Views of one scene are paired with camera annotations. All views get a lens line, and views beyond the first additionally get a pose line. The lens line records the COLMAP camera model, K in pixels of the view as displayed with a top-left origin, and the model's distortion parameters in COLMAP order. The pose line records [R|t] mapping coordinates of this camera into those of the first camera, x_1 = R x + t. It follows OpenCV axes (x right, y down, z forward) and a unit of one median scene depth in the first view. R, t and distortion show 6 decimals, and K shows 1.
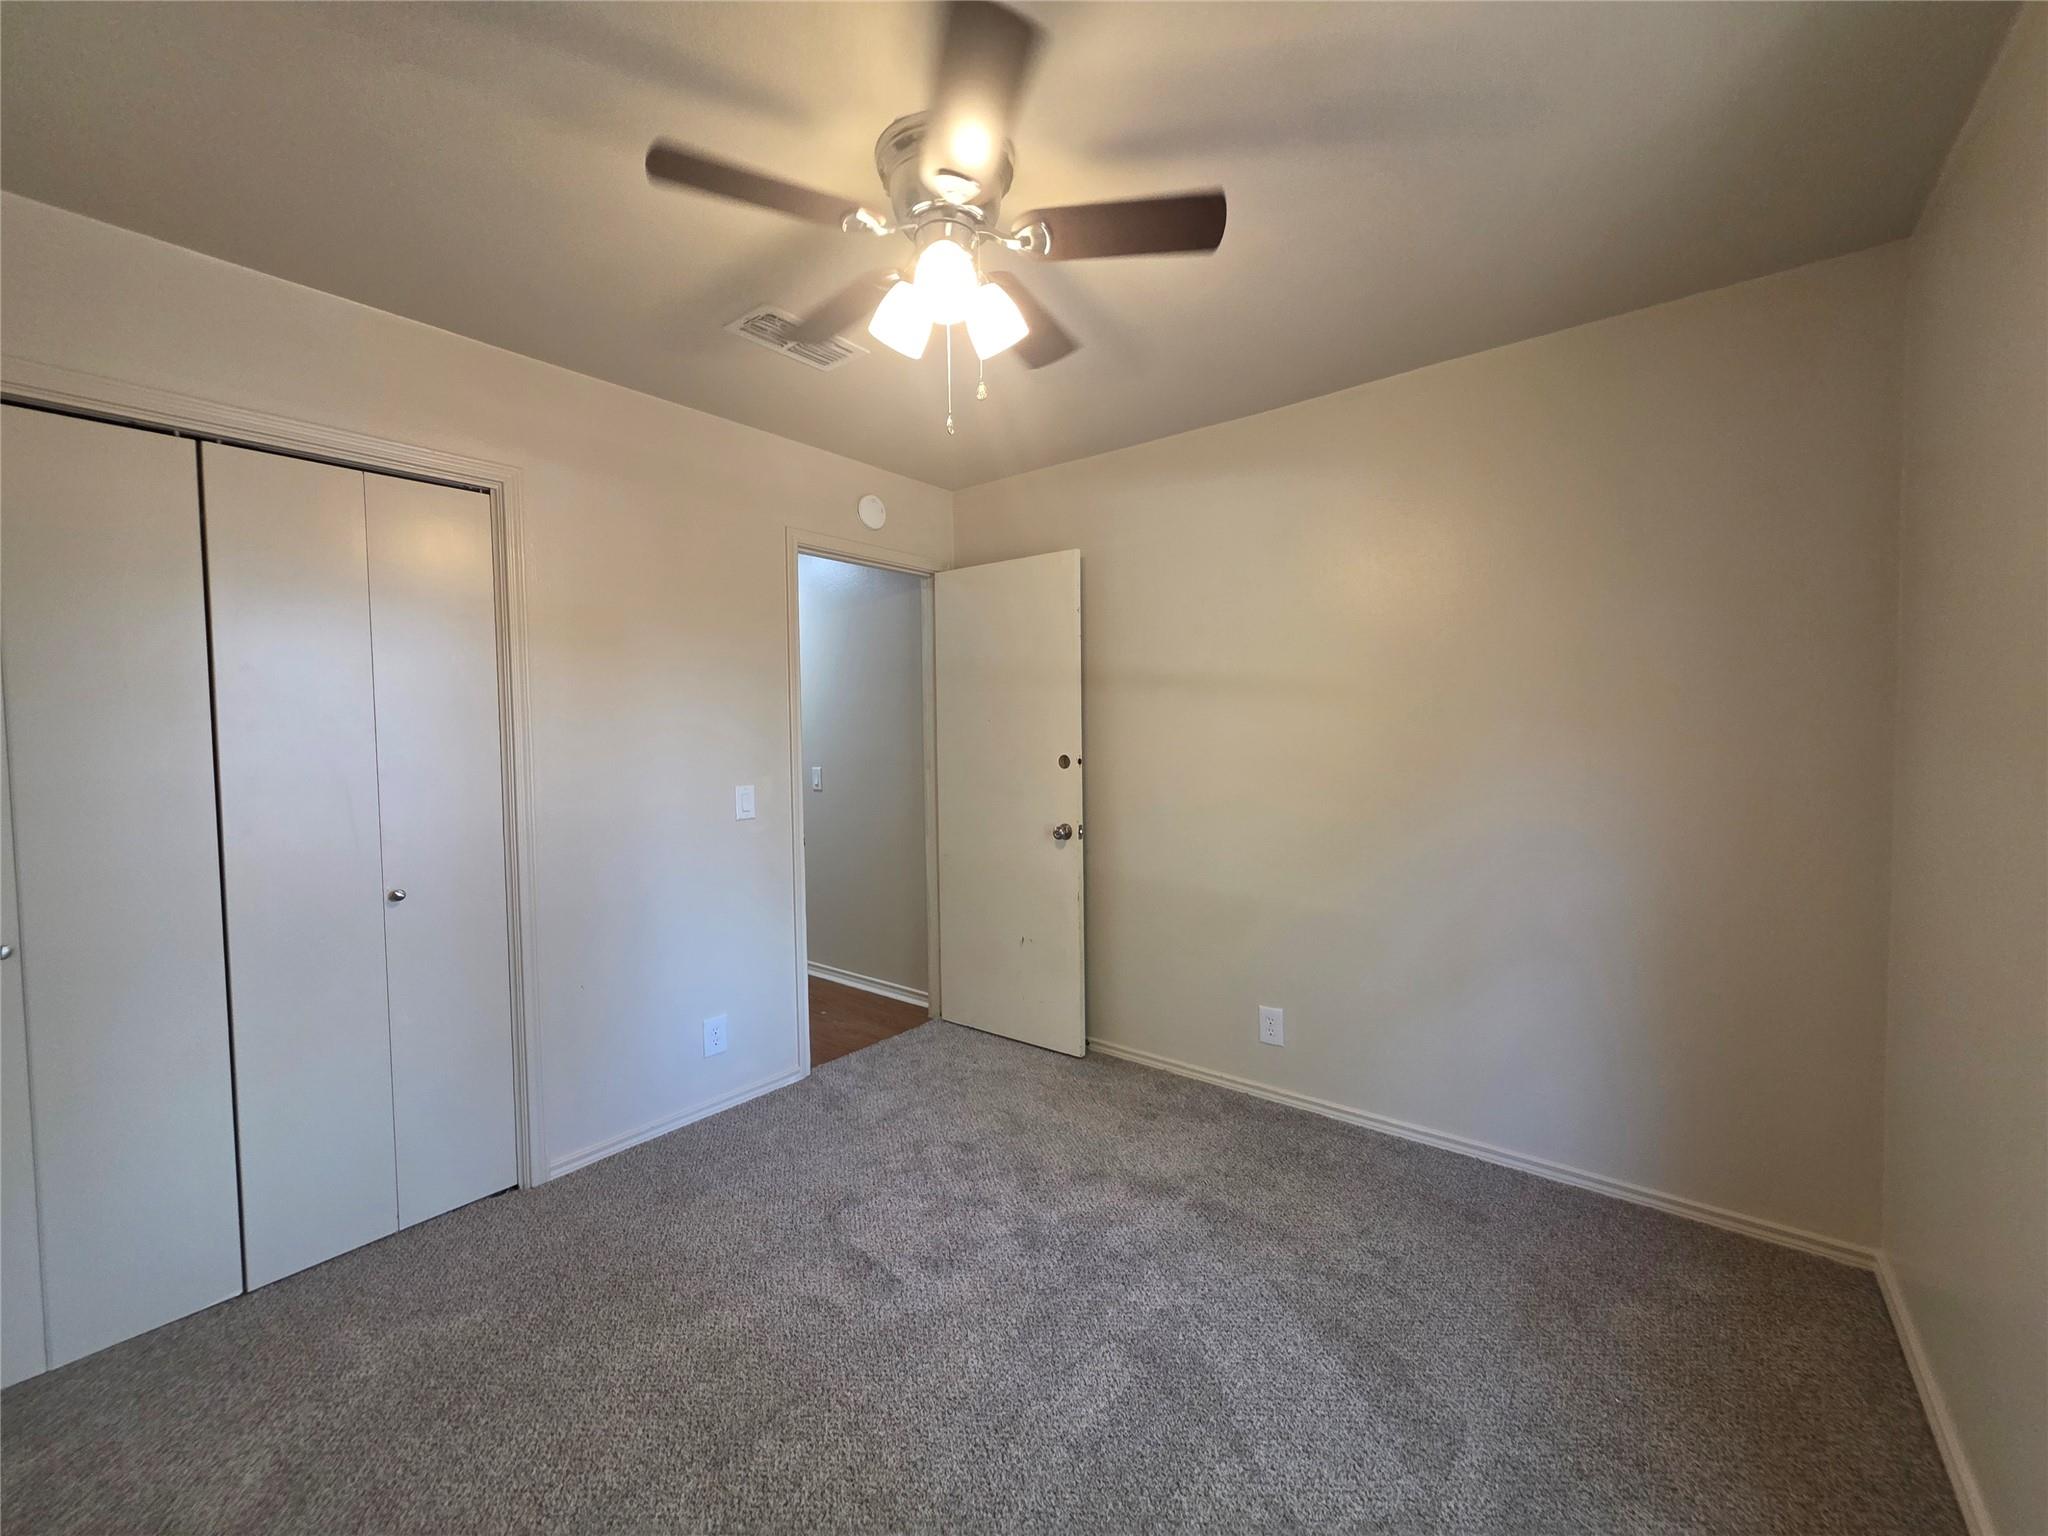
lens RADIAL K [[821.9, 0, 1024.7], [0, 821.9, 761.6], [0, 0, 1]] dist [0.001281, 0.000156]
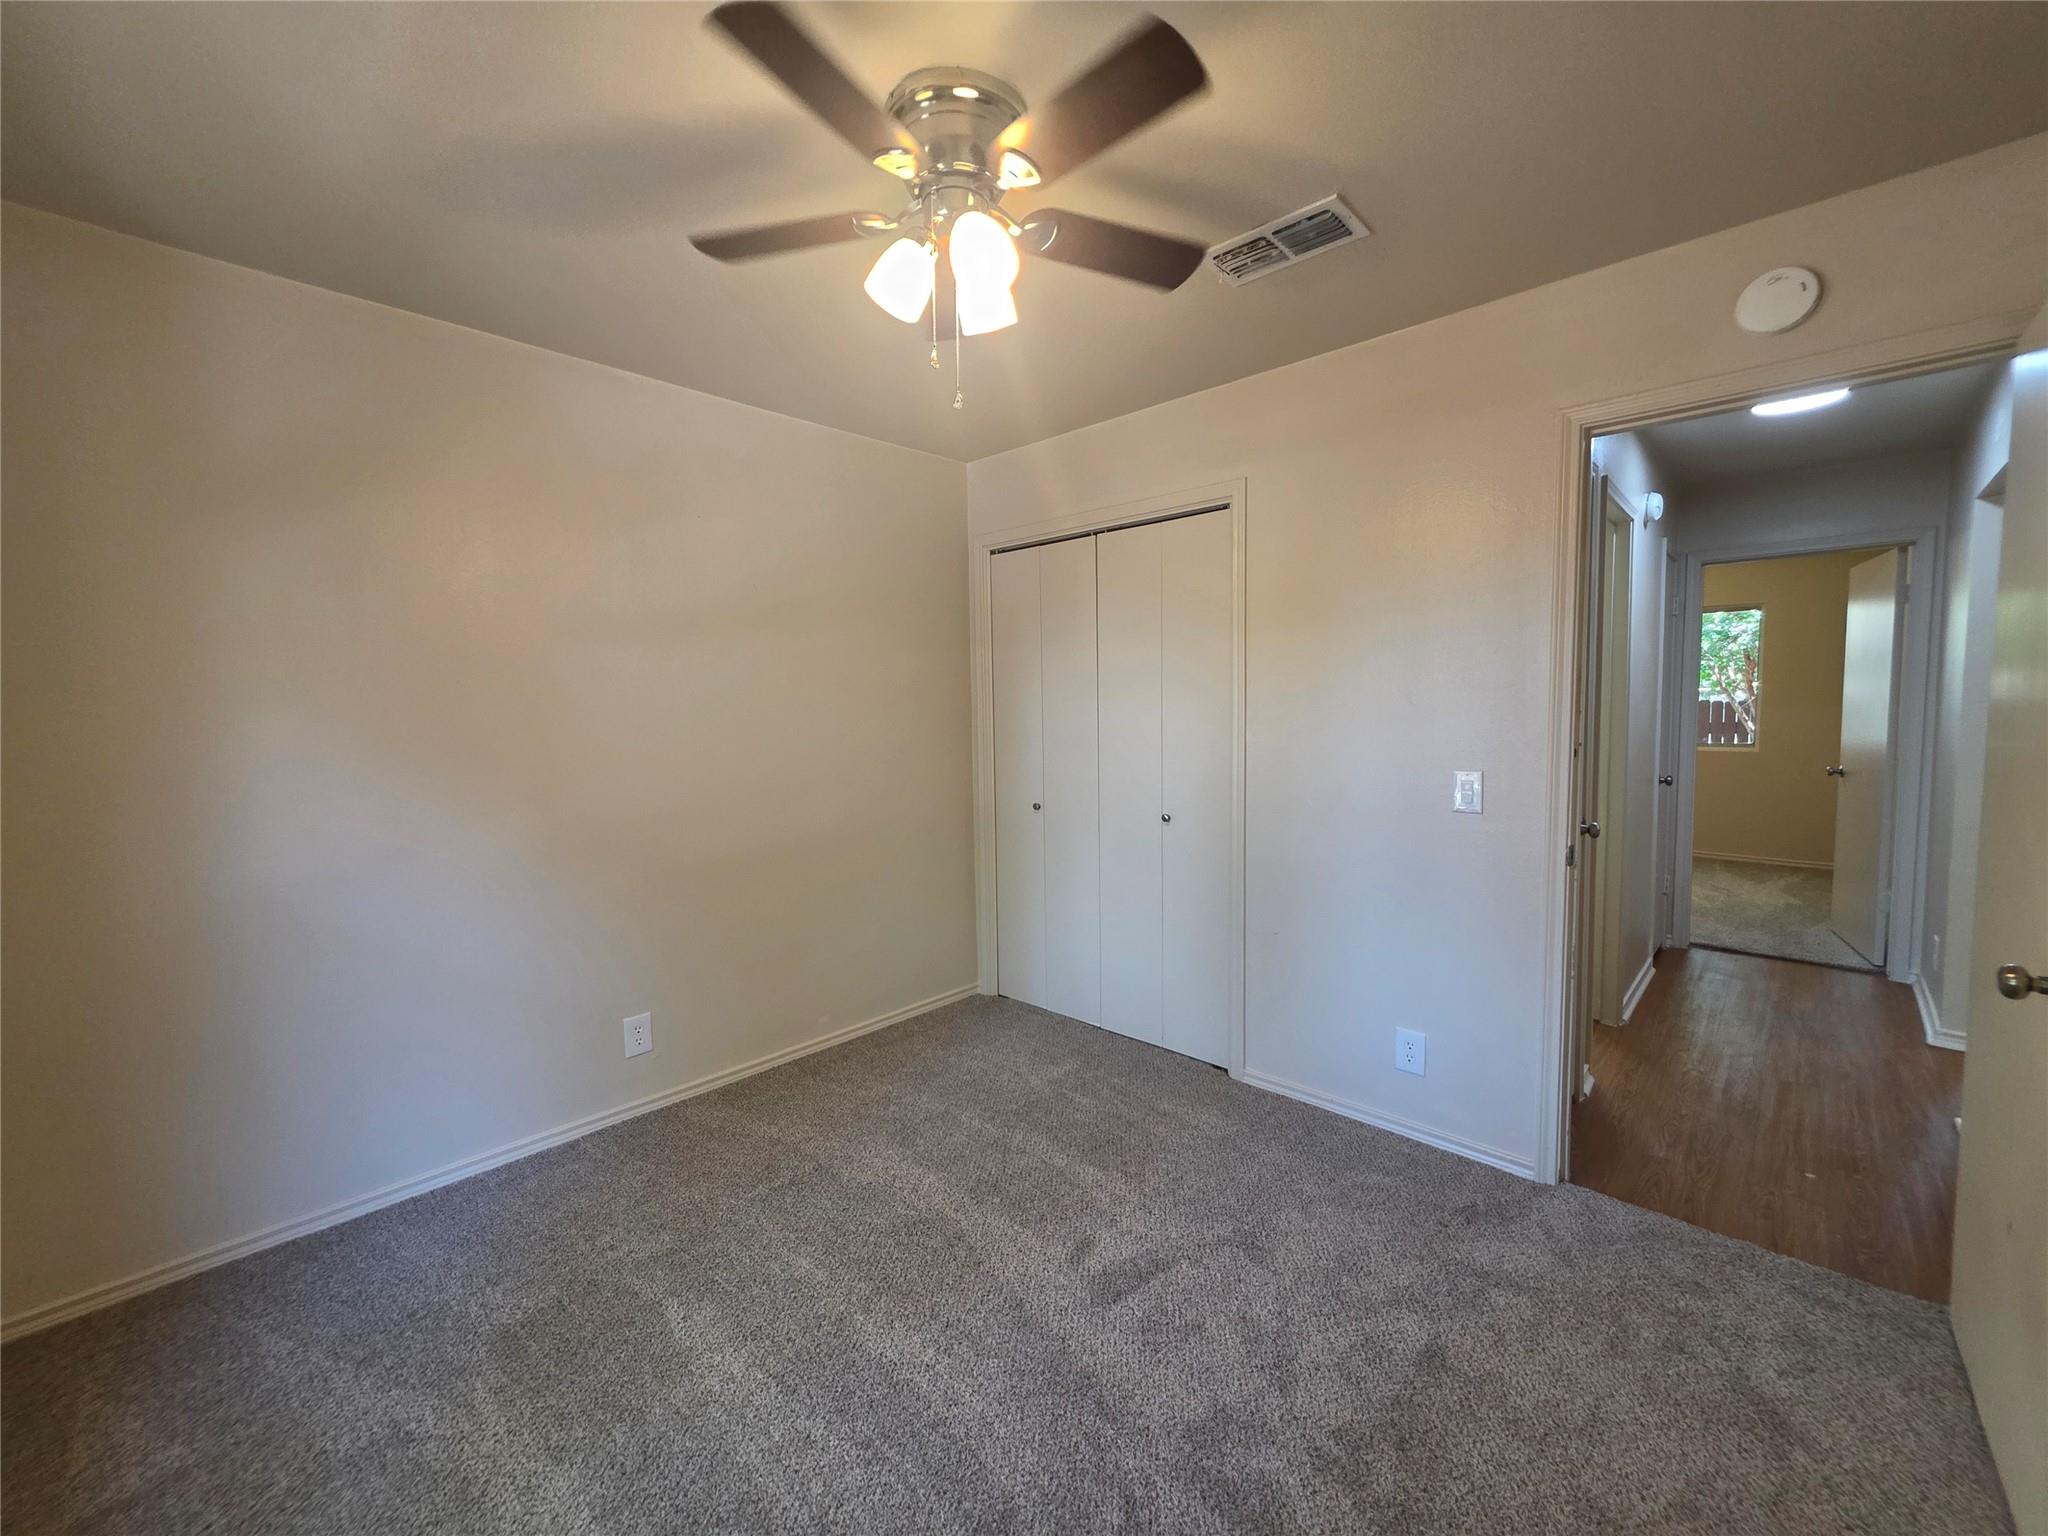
lens RADIAL K [[821.9, 0, 1024.7], [0, 821.9, 761.6], [0, 0, 1]] dist [0.001281, 0.000156]
pose [[-0.072288, 0.085979, -0.993671, 0.584459], [-0.024202, 0.995833, 0.087927, -0.048671], [0.997090, 0.030405, -0.069906, 0.750940]]
